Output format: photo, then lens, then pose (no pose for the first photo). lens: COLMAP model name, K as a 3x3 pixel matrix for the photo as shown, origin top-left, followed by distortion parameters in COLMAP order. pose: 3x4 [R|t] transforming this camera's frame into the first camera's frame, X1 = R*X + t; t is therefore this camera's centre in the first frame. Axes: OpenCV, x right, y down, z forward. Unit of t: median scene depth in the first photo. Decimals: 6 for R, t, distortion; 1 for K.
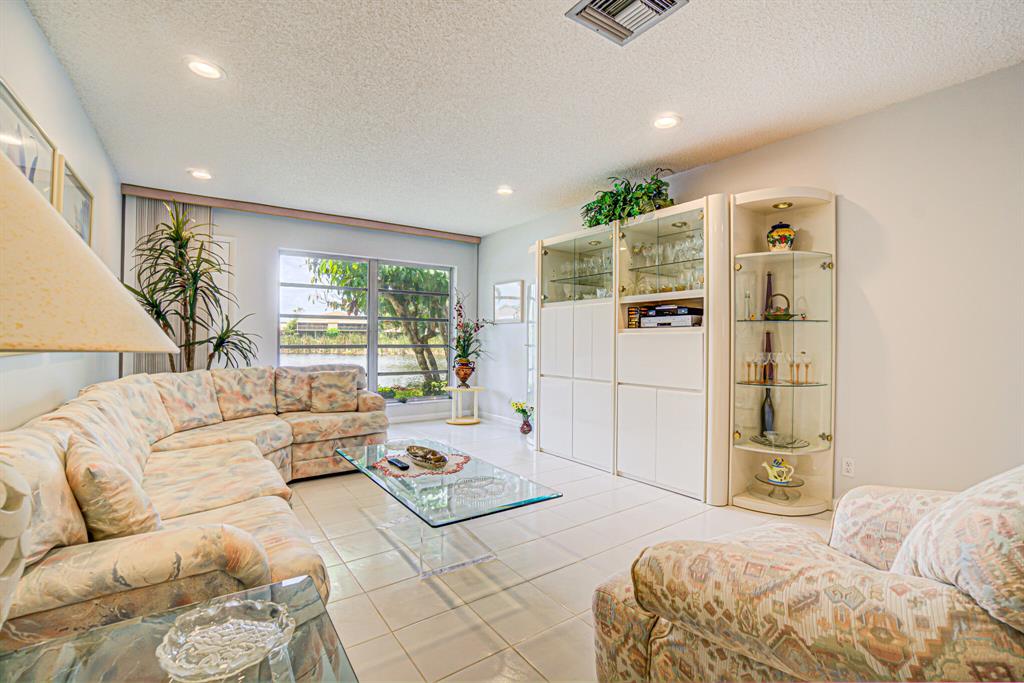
lens RADIAL K [[459.0, 0, 517.8], [0, 459.0, 336.2], [0, 0, 1]] dist [-0.023484, -0.000064]
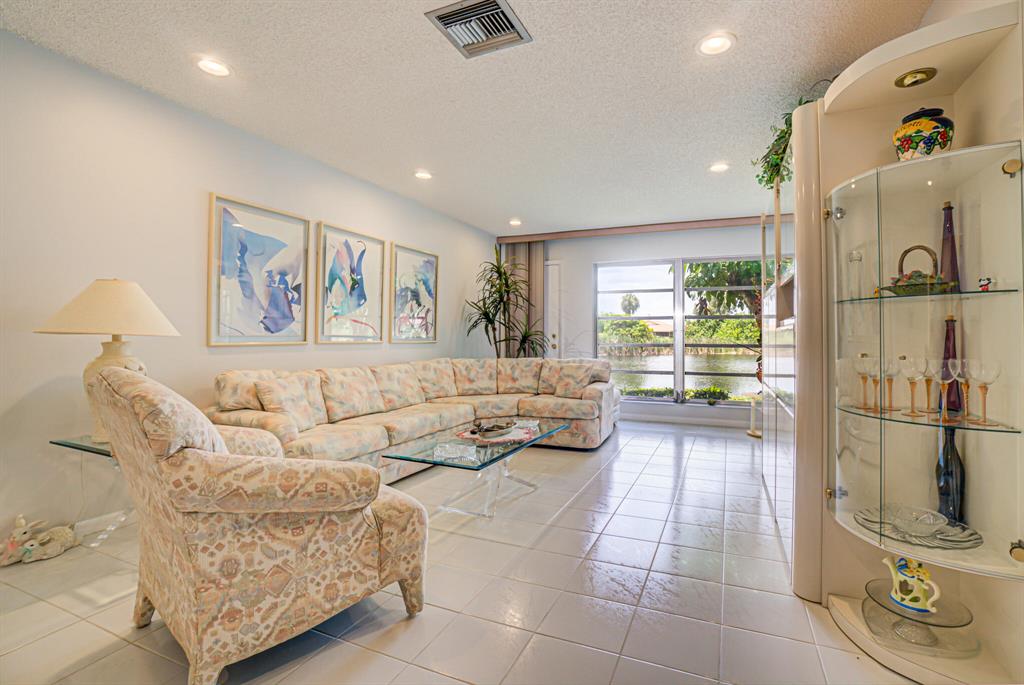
lens RADIAL K [[466.3, 0, 520.5], [0, 466.3, 341.0], [0, 0, 1]] dist [-0.004180, -0.000010]
pose [[0.526082, 0.003558, -0.850426, 0.612987], [0.002567, 0.999980, 0.005772, 0.008588], [0.850430, -0.005220, 0.526062, 0.256539]]
